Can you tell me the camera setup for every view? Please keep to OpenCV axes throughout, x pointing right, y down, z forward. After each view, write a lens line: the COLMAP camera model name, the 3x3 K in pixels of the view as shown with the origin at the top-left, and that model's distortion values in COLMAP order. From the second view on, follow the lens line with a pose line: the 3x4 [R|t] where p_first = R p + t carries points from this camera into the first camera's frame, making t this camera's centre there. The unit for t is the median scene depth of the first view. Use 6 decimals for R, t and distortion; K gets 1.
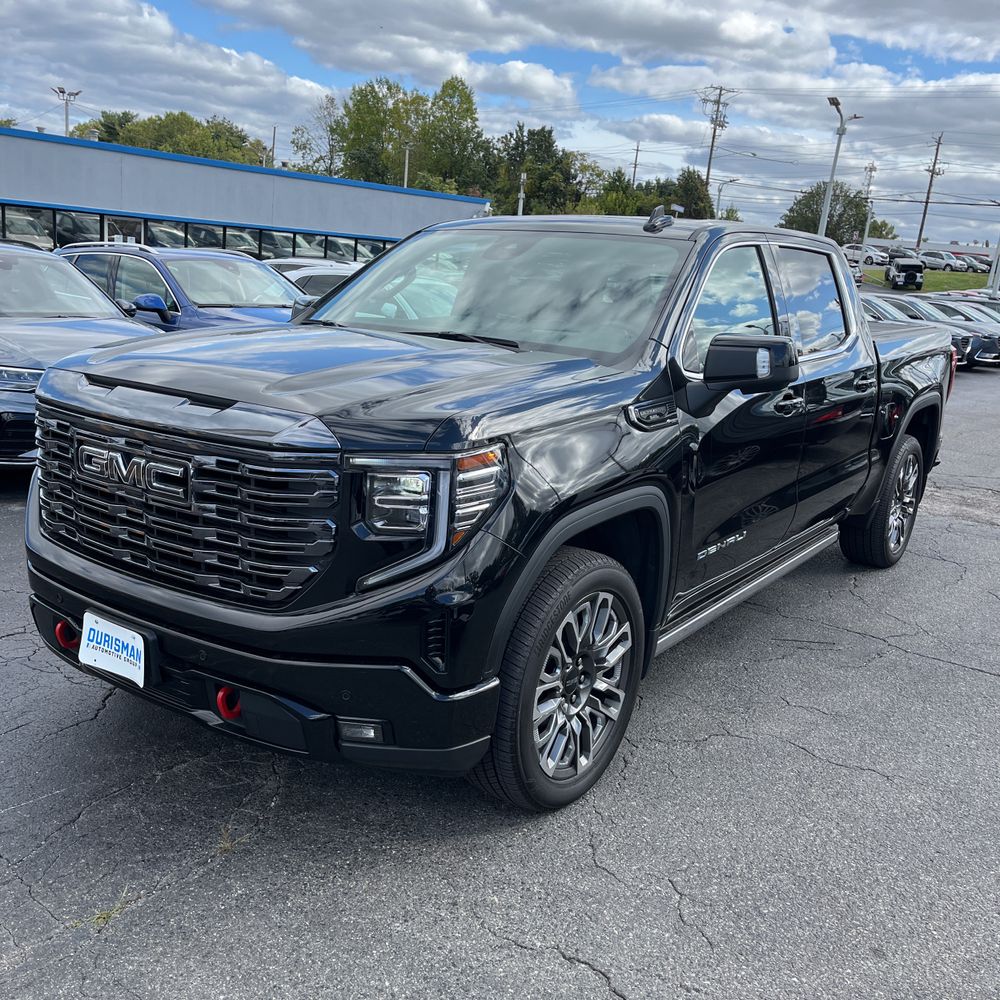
lens RADIAL K [[1031.7, 0, 495.2], [0, 1031.7, 514.6], [0, 0, 1]] dist [0.060277, -0.154797]
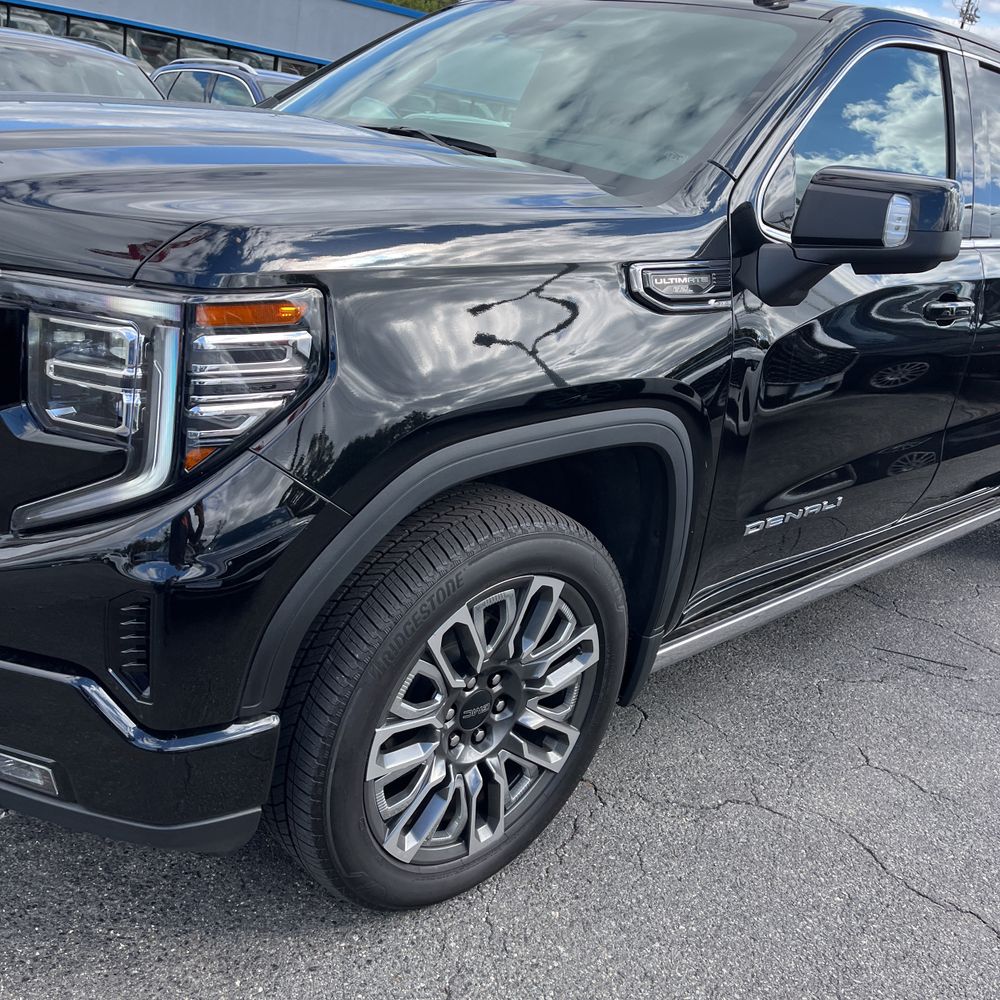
lens RADIAL K [[1010.8, 0, 501.7], [0, 1010.8, 498.9], [0, 0, 1]] dist [0.026511, -0.000815]
pose [[0.978260, 0.142272, -0.150882, 0.157462], [-0.128214, 0.986776, 0.099172, -0.022583], [0.162996, -0.077671, 0.983565, 0.413650]]
